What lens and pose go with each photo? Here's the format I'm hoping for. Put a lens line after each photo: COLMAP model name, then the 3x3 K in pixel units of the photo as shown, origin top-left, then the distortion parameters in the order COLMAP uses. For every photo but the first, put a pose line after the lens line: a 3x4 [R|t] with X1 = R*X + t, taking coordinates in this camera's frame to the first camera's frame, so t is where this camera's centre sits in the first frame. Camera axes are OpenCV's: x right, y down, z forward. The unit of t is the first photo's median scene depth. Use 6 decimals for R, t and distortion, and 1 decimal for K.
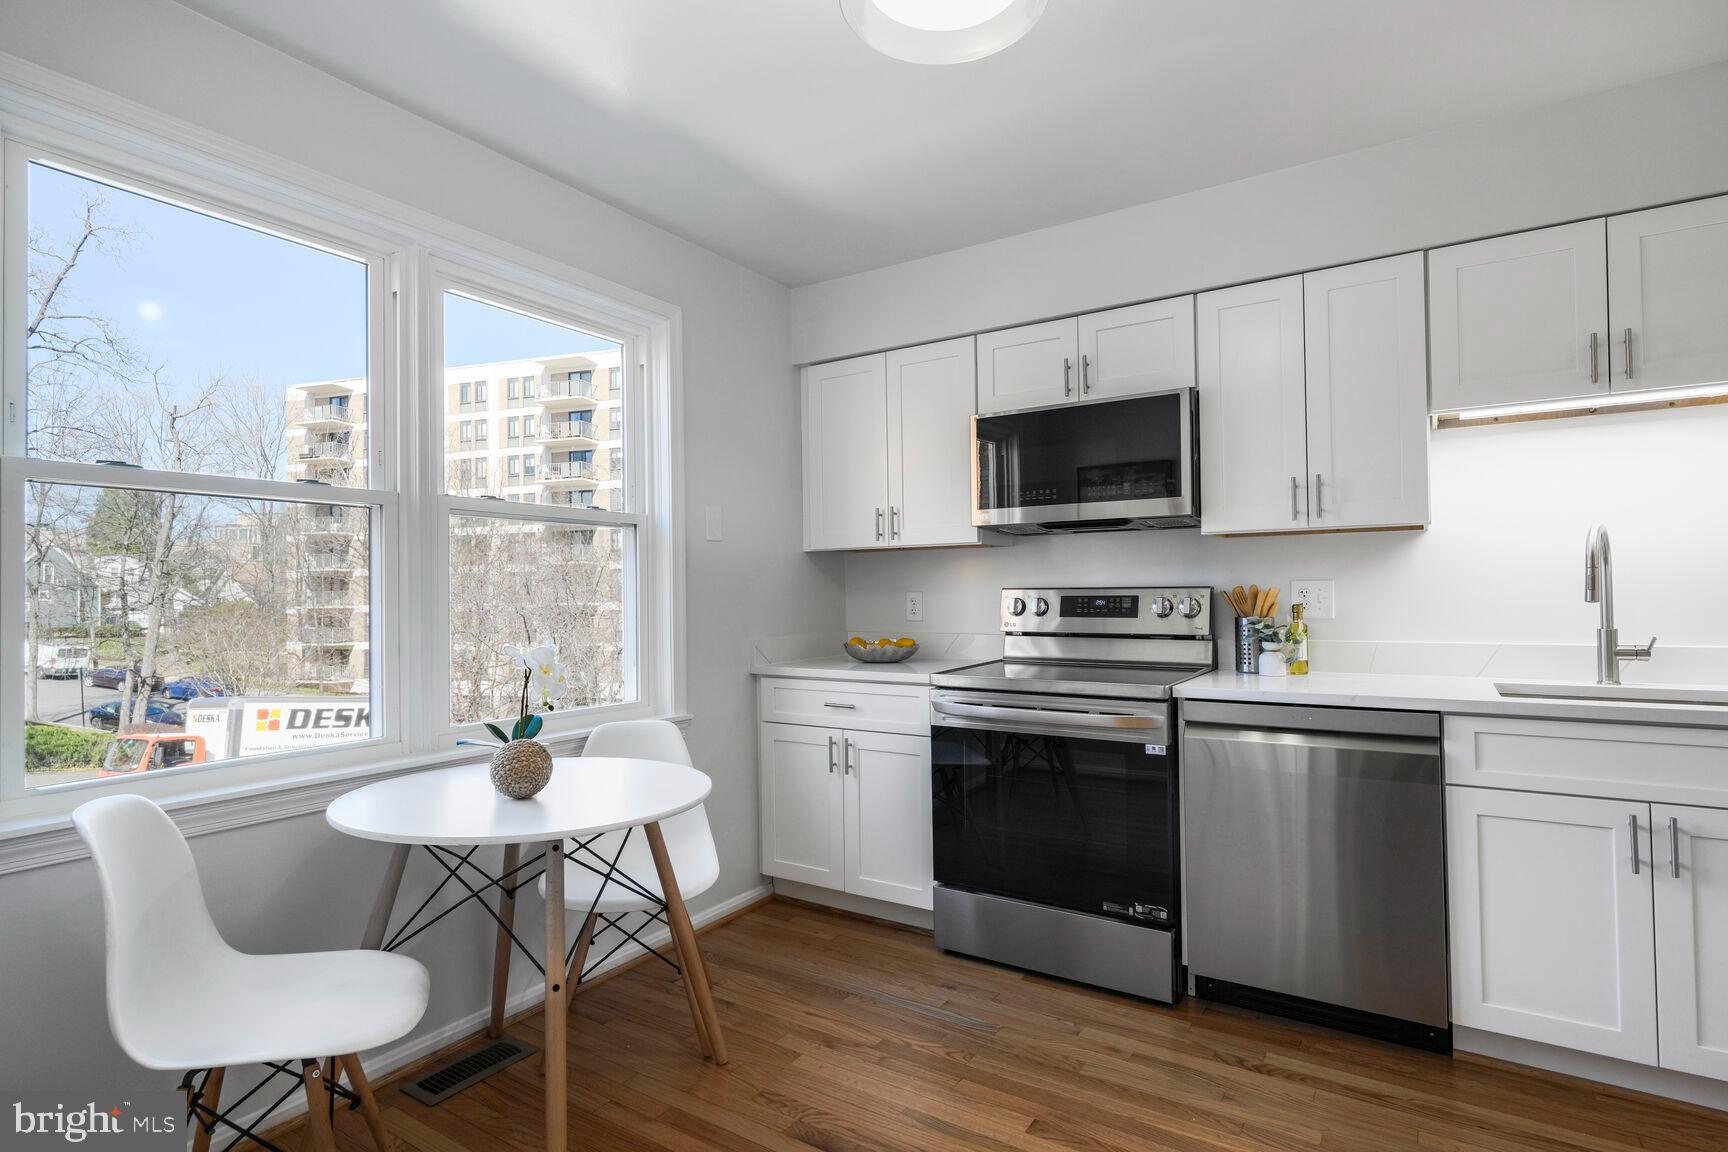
lens RADIAL K [[882.6, 0, 828.9], [0, 882.6, 576.7], [0, 0, 1]] dist [0.001270, -0.000571]
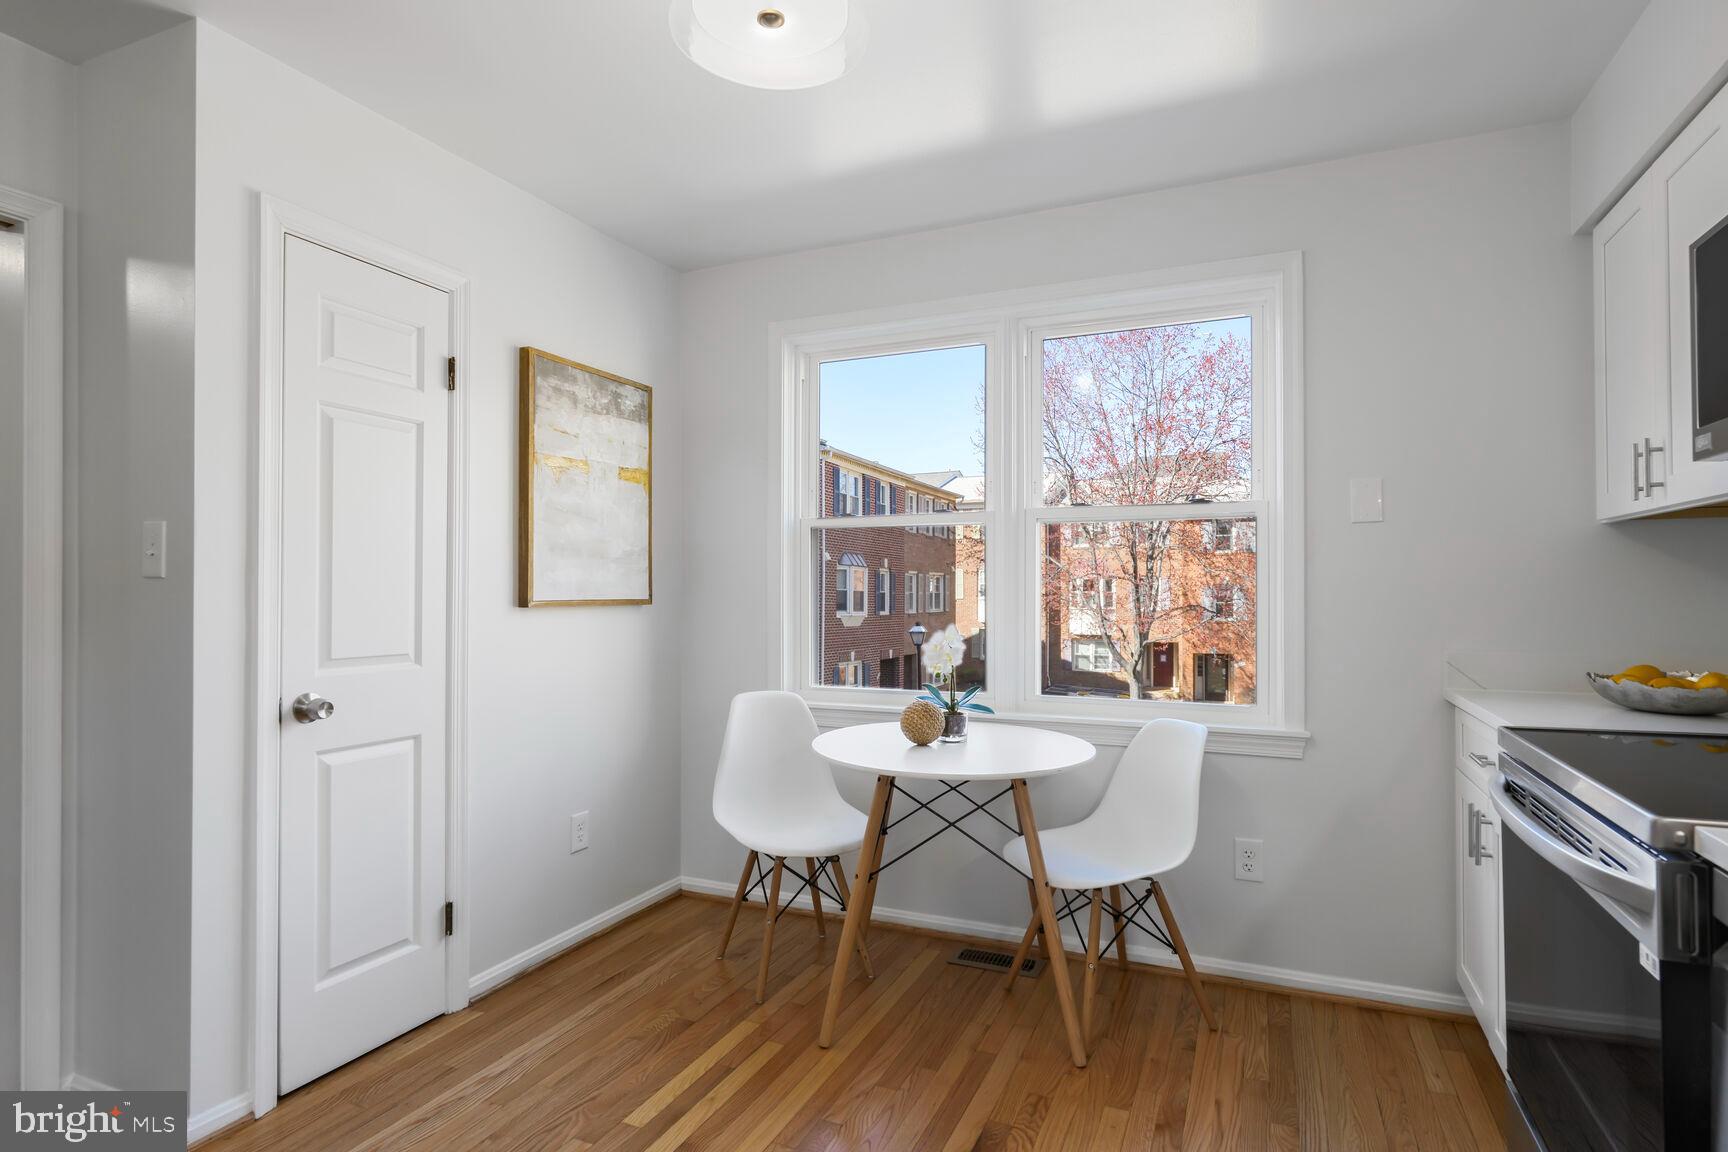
lens RADIAL K [[860.7, 0, 863.3], [0, 860.7, 598.1], [0, 0, 1]] dist [-0.001675, -0.000017]
pose [[0.155464, 0.014059, -0.987742, 0.766351], [0.021683, 0.999609, 0.017641, 0.002688], [0.987604, -0.024159, 0.155098, 0.602893]]
